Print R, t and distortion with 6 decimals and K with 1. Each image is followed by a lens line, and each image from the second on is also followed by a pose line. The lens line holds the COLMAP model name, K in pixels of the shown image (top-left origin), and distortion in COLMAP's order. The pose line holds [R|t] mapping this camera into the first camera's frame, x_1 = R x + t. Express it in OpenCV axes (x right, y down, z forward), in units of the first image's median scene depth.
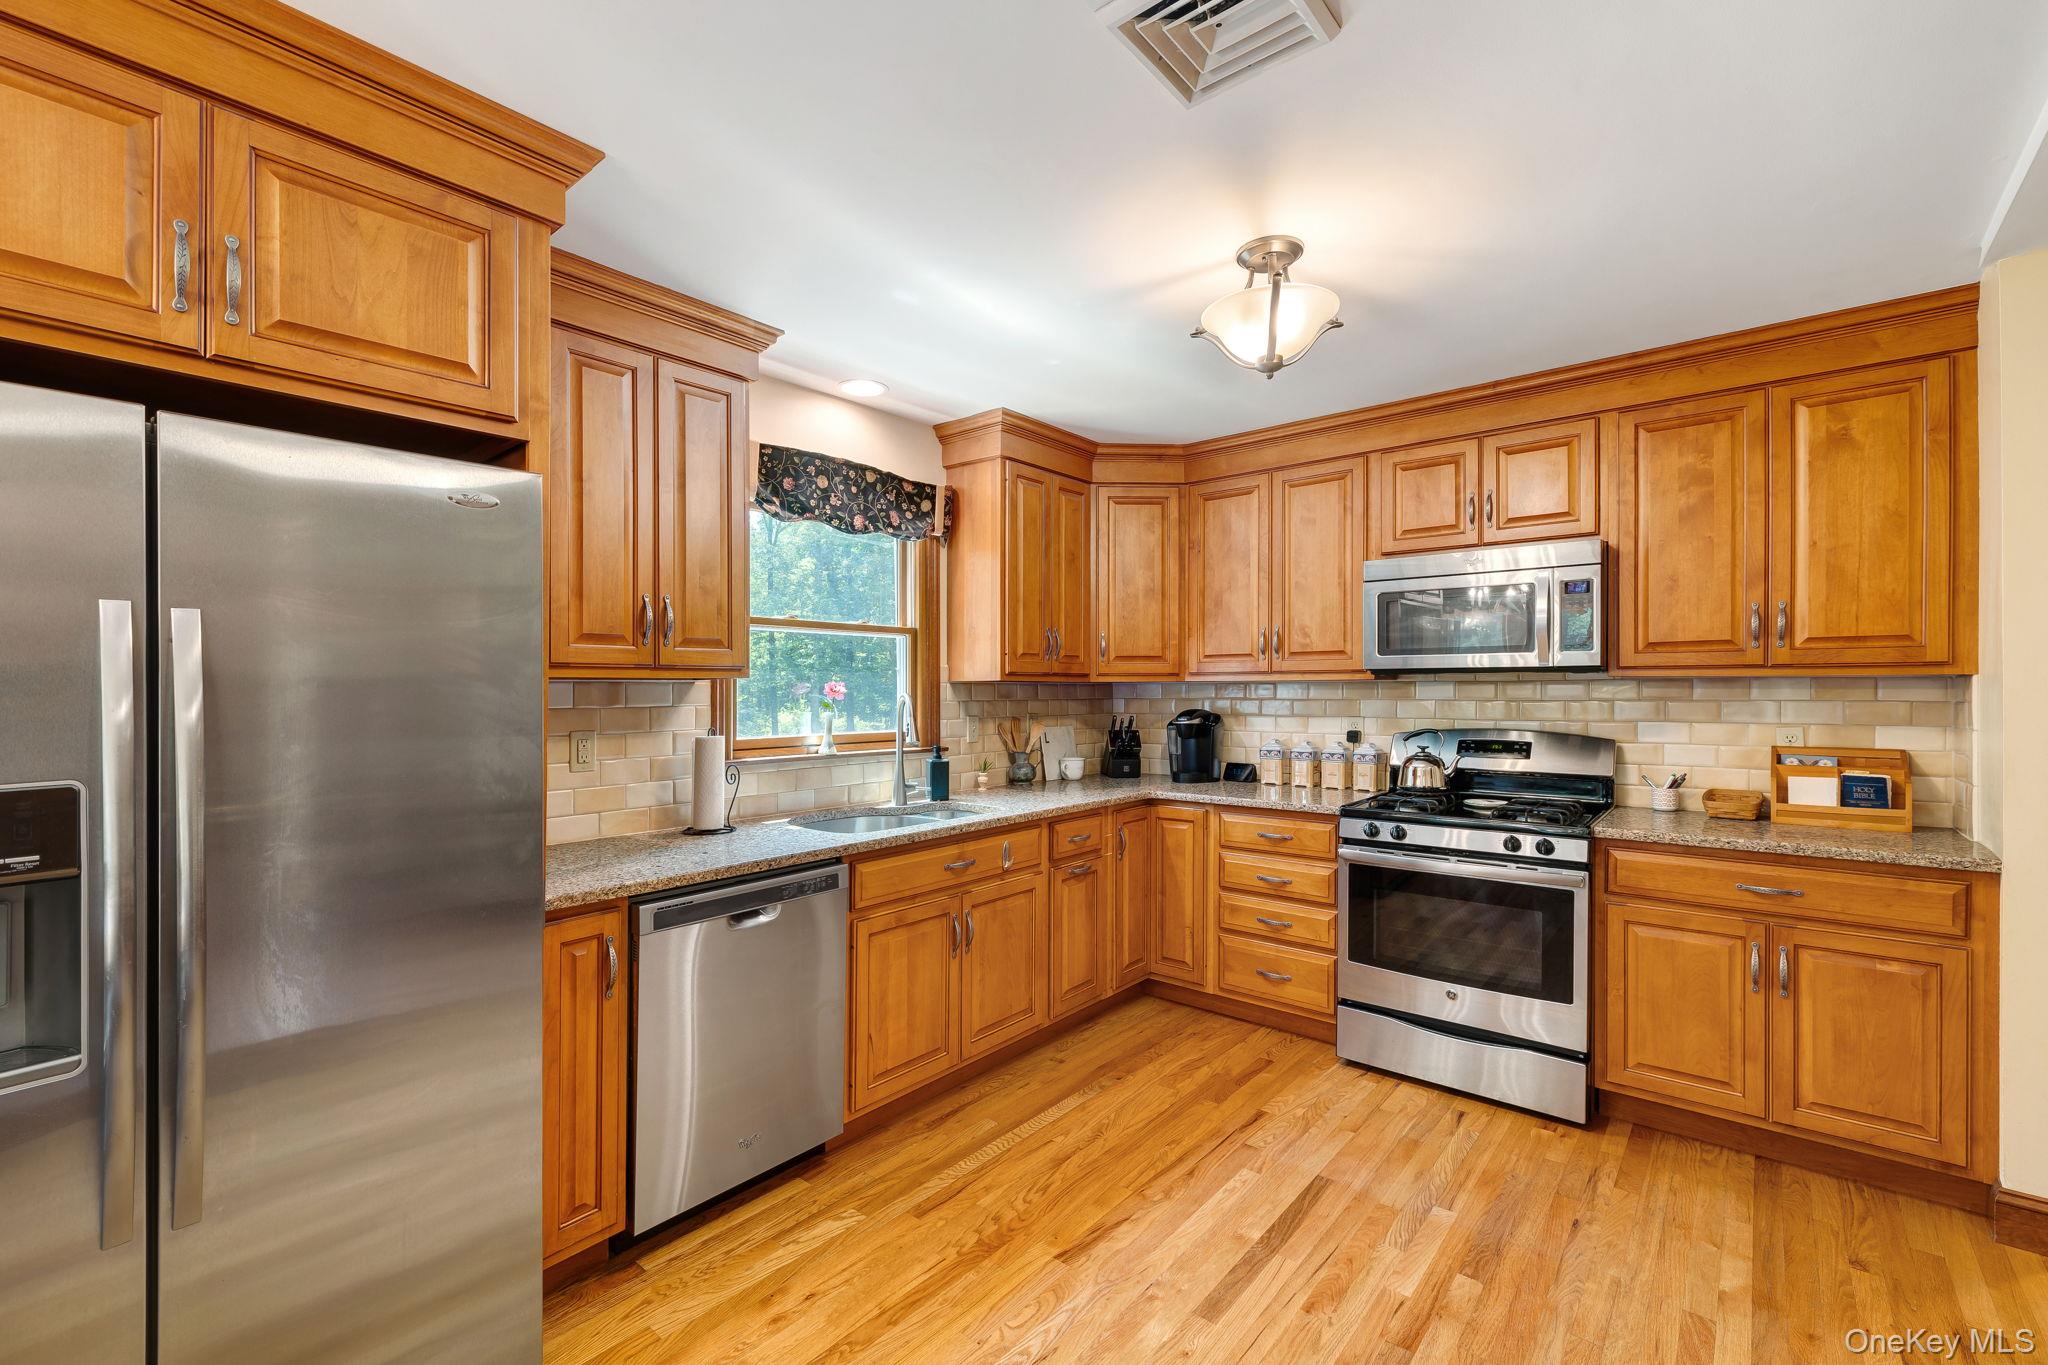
lens RADIAL K [[879.1, 0, 1030.8], [0, 879.1, 690.3], [0, 0, 1]] dist [-0.000905, -0.000091]
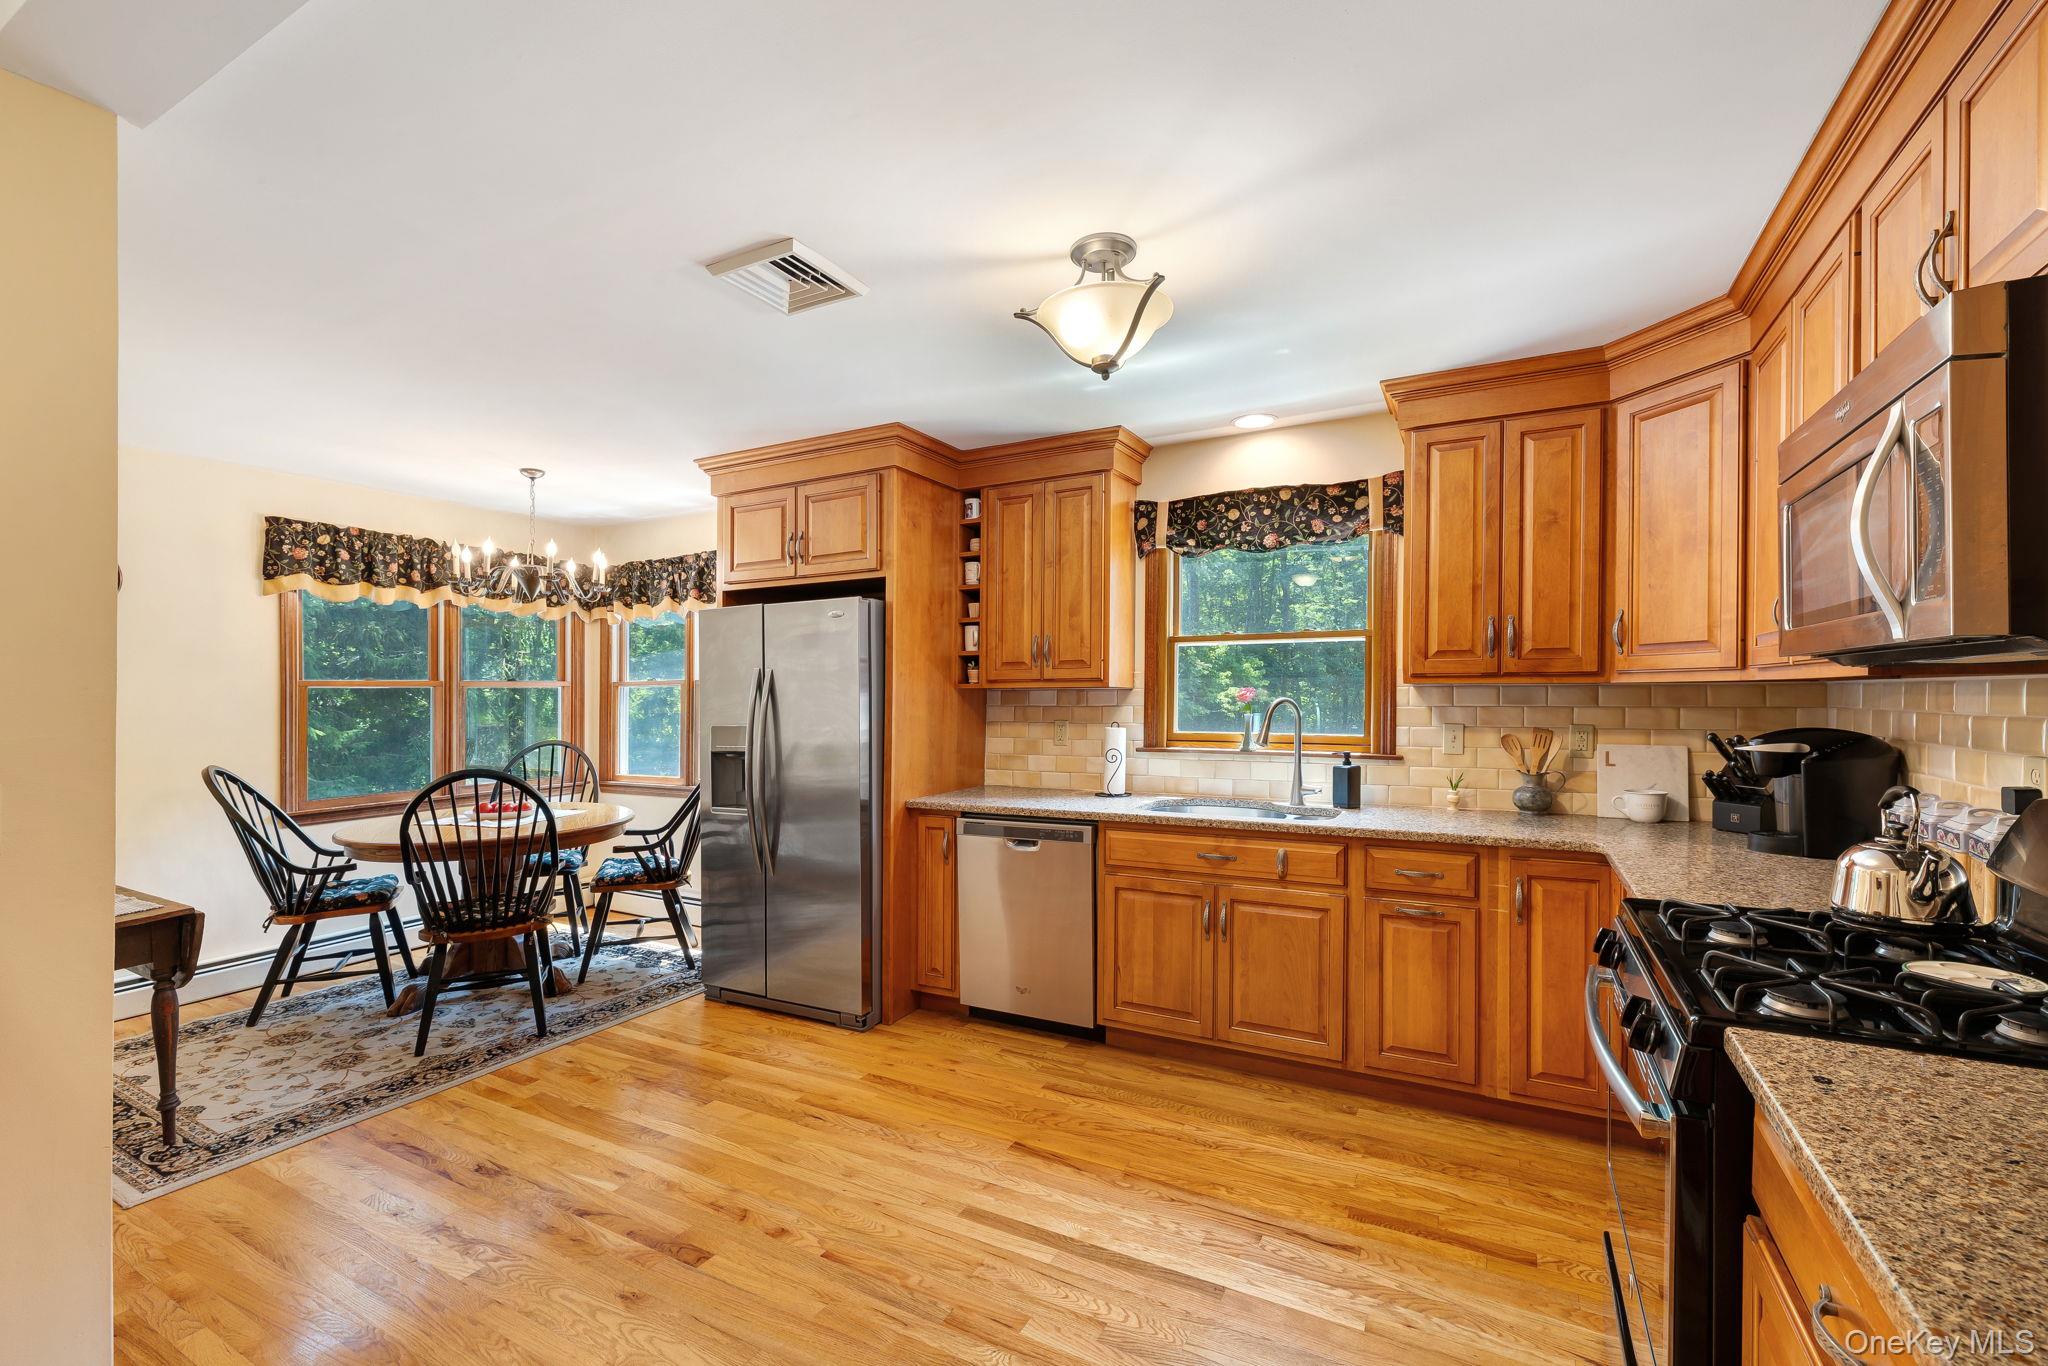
lens RADIAL K [[879.1, 0, 1030.8], [0, 879.1, 690.8], [0, 0, 1]] dist [-0.000905, -0.000091]
pose [[0.202845, -0.000267, -0.979211, 0.832608], [0.003188, 0.999995, 0.000388, -0.006205], [0.979206, -0.003200, 0.202845, 0.497753]]
